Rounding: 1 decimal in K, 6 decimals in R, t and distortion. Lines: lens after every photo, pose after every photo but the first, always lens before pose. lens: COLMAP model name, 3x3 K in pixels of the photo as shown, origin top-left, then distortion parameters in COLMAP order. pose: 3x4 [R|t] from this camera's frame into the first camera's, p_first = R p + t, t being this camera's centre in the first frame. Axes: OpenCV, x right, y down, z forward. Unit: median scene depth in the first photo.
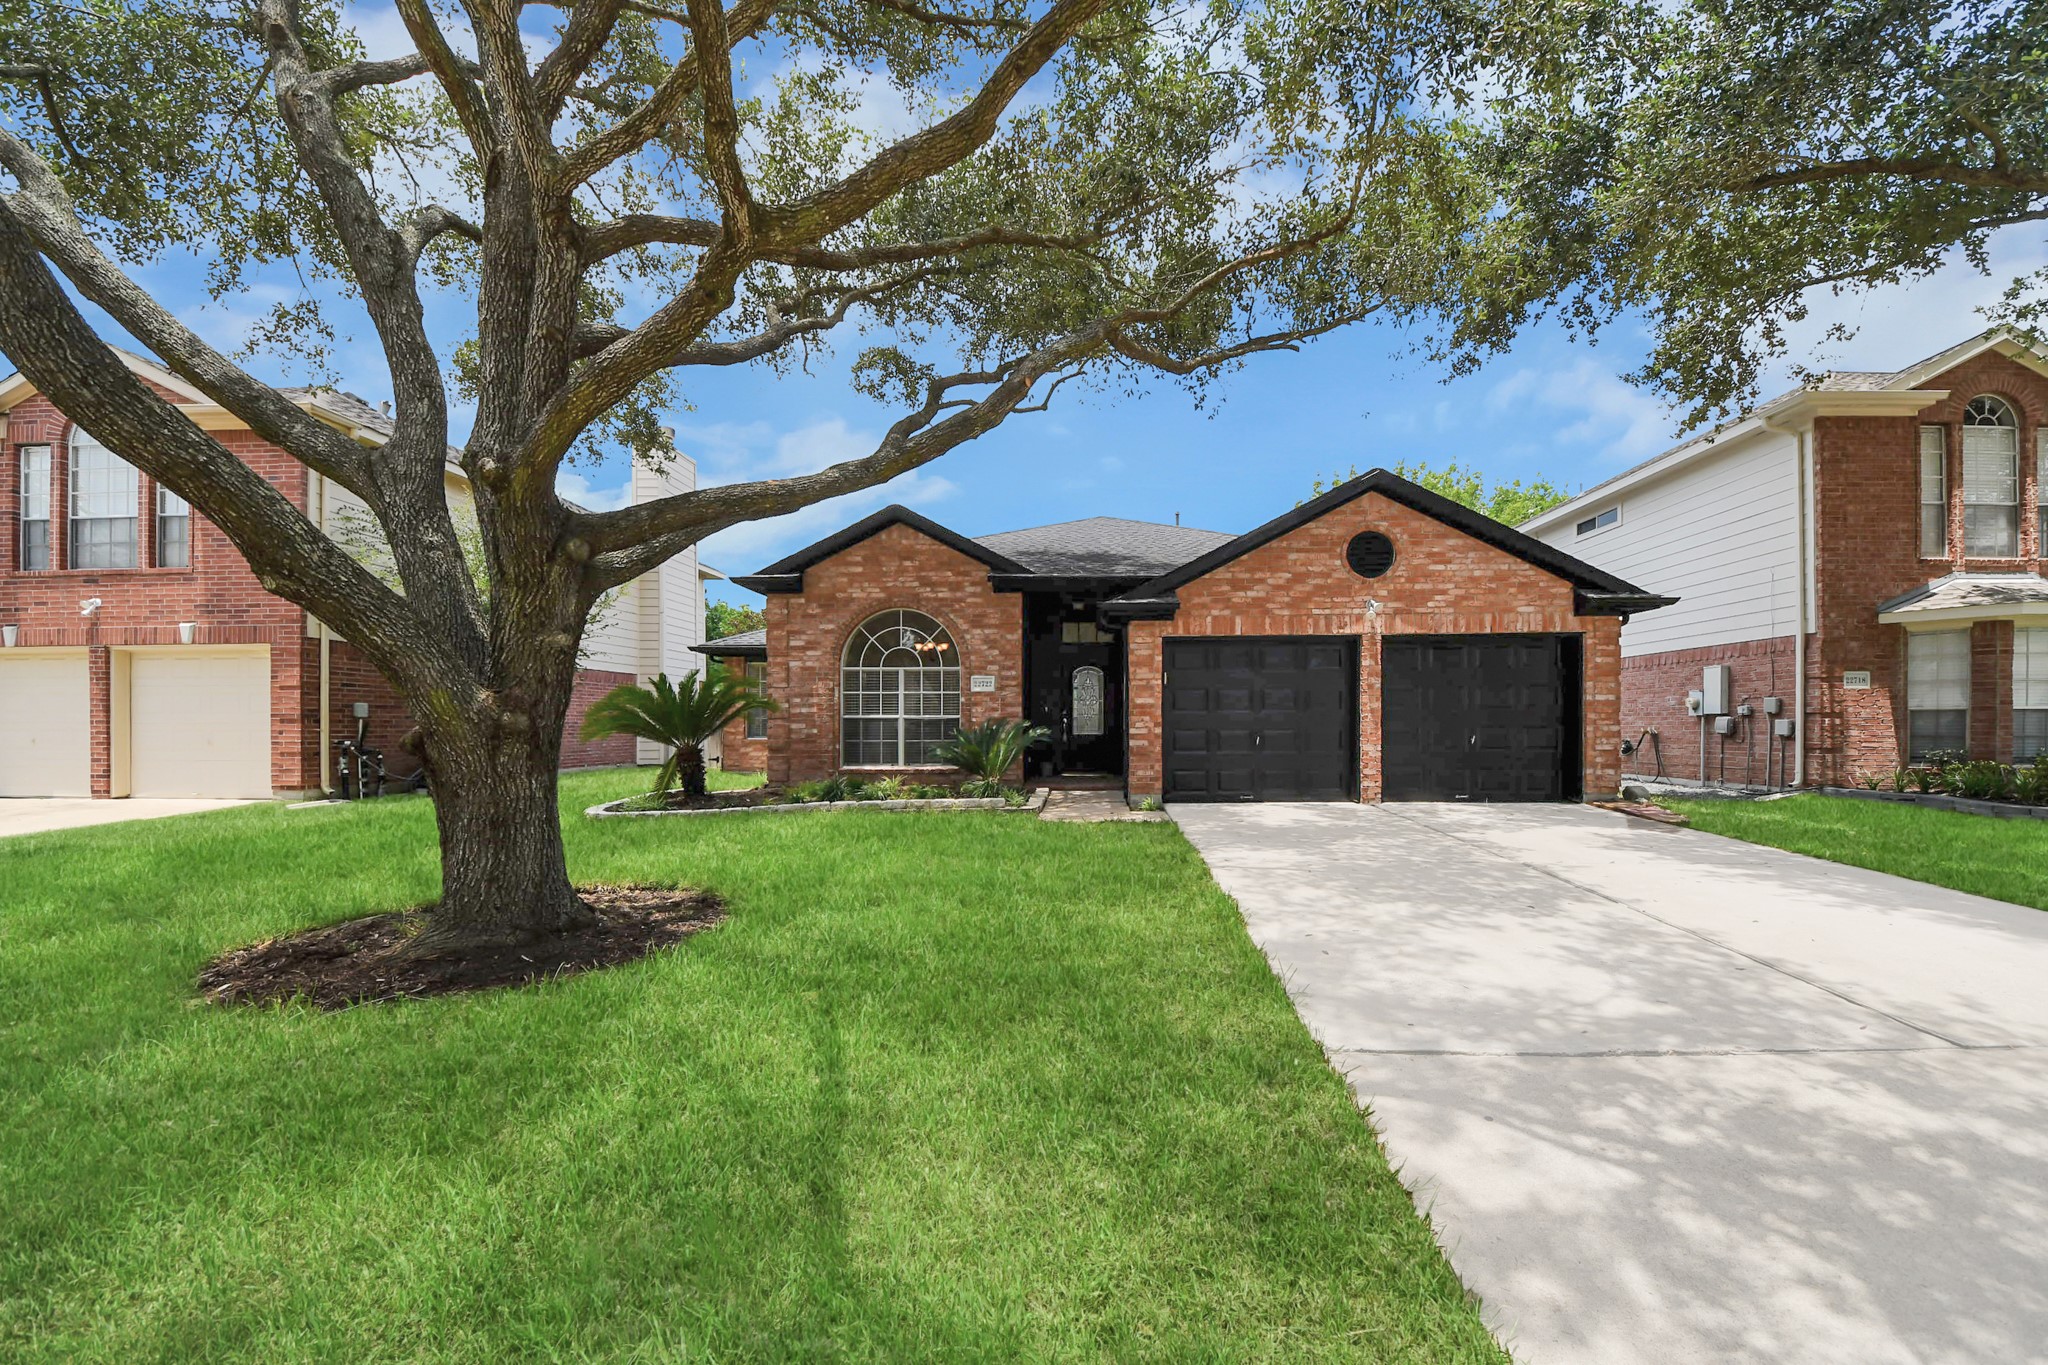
lens RADIAL K [[758.0, 0, 1018.3], [0, 758.0, 736.6], [0, 0, 1]] dist [0.016921, -0.014980]
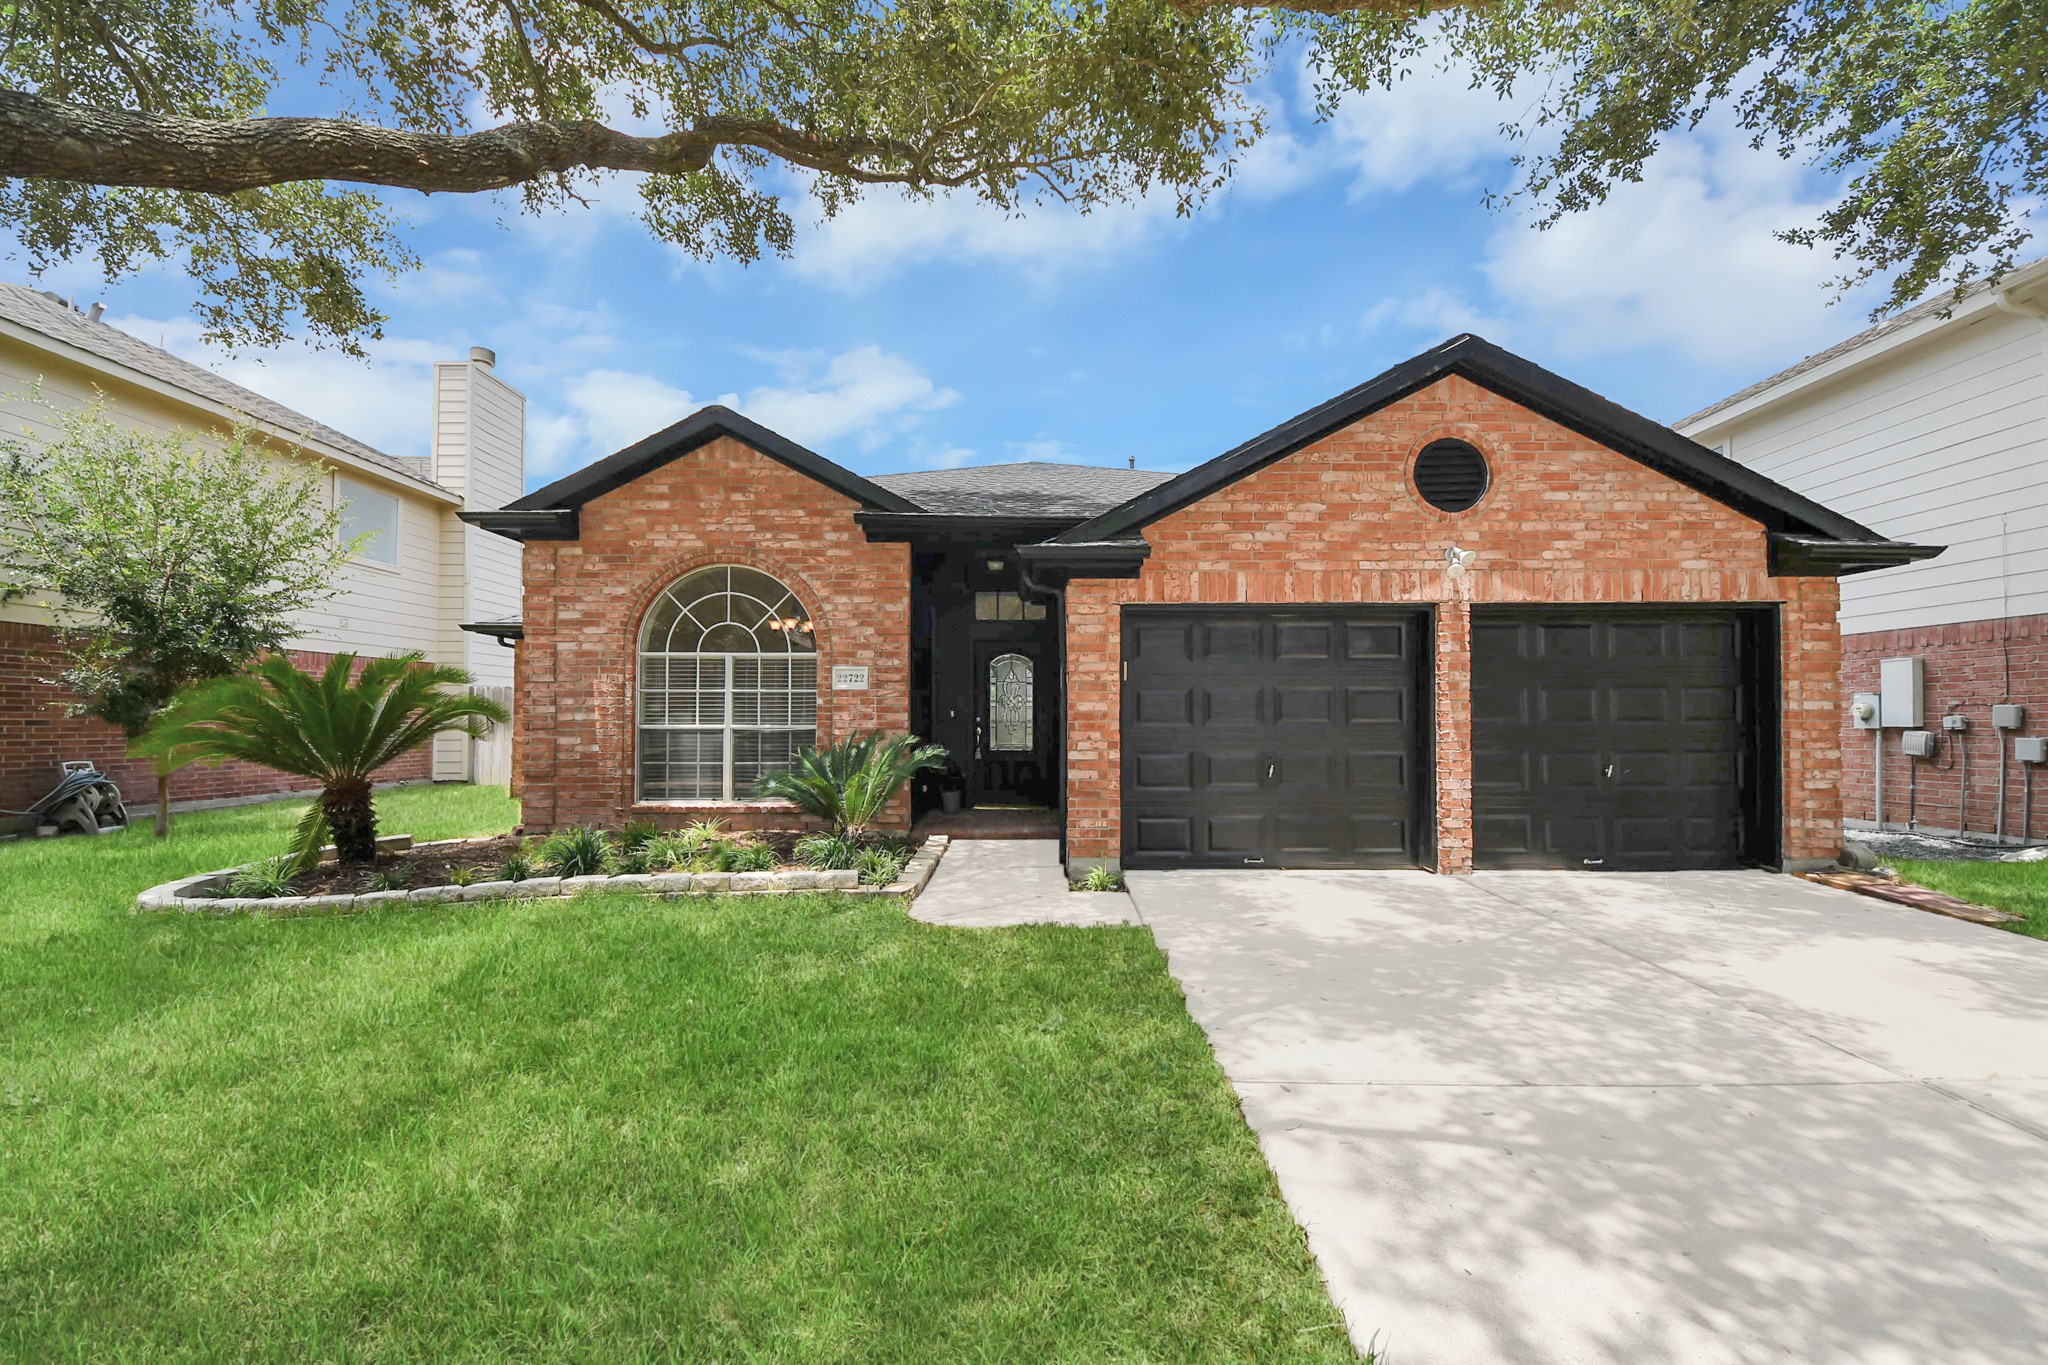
lens RADIAL K [[770.9, 0, 994.5], [0, 770.9, 714.5], [0, 0, 1]] dist [0.028801, -0.025073]
pose [[0.999041, 0.003019, 0.043679, 0.059671], [-0.002035, 0.999744, -0.022543, -0.027086], [-0.043735, 0.022433, 0.998791, 0.378101]]
